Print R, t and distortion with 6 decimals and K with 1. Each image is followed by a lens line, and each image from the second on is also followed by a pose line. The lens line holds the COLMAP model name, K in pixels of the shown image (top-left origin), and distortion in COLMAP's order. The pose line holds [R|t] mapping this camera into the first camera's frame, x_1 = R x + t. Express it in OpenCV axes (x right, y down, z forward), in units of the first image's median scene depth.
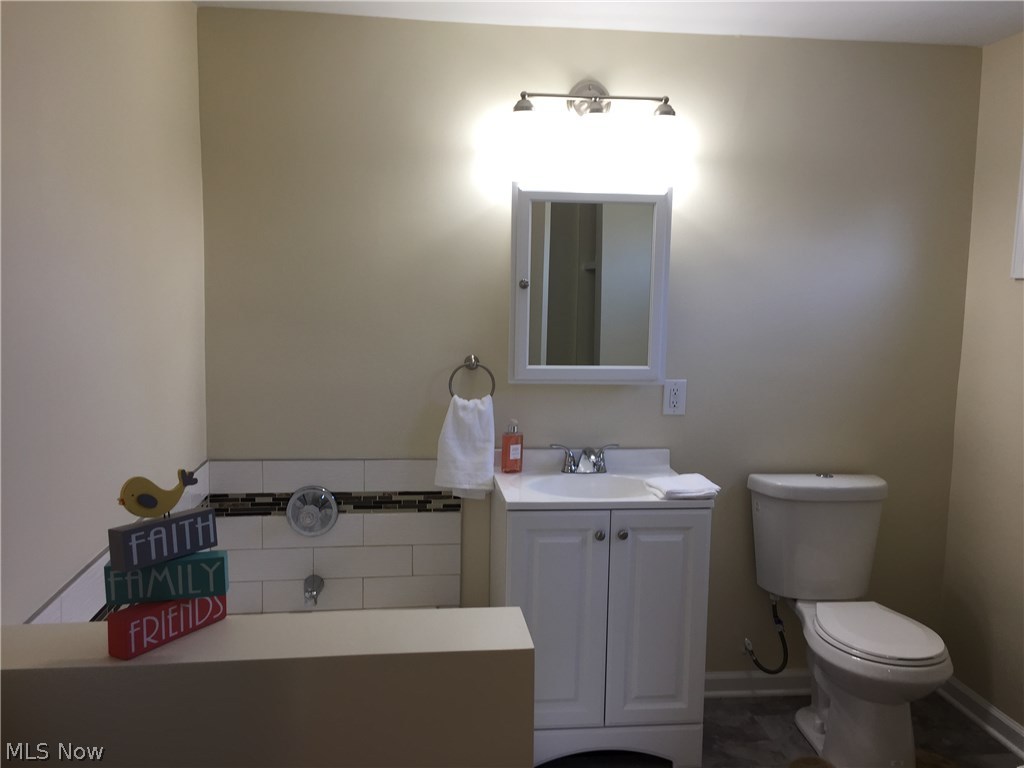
lens RADIAL K [[877.5, 0, 512.0], [0, 877.5, 384.0], [0, 0, 1]] dist [0.061456, -0.002864]
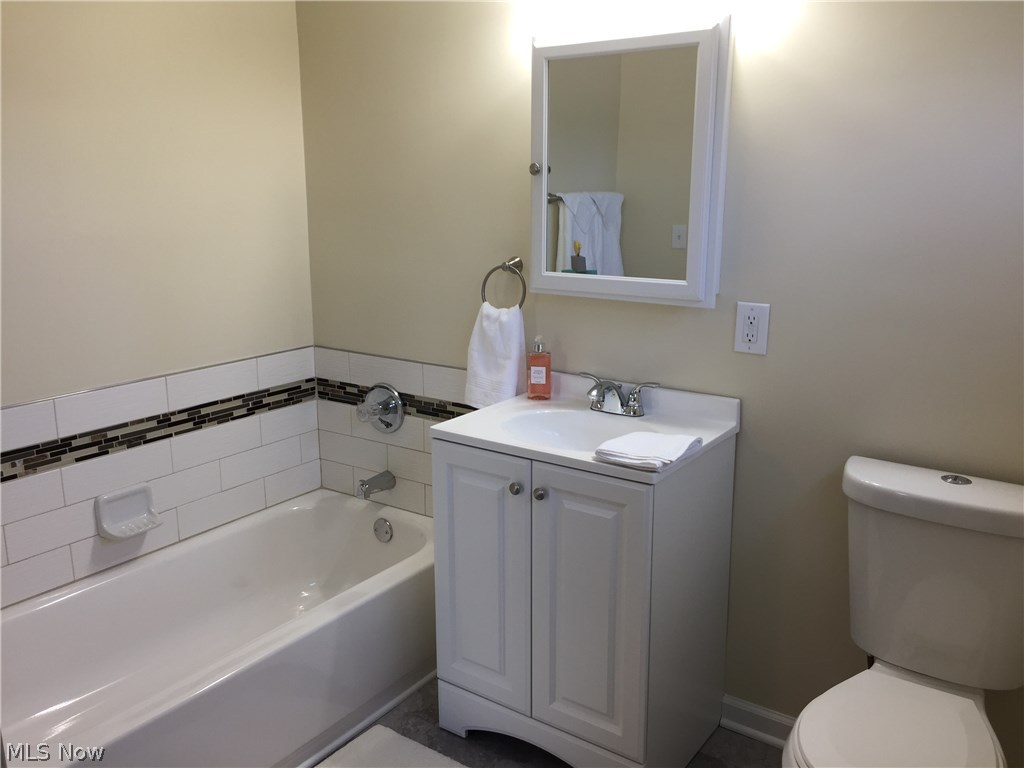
lens RADIAL K [[877.5, 0, 512.0], [0, 877.5, 384.0], [0, 0, 1]] dist [0.061456, -0.002864]
pose [[0.738479, 0.133512, -0.660926, 0.538431], [-0.060912, 0.989402, 0.131808, -0.022882], [0.671519, -0.057079, 0.738785, 0.366082]]
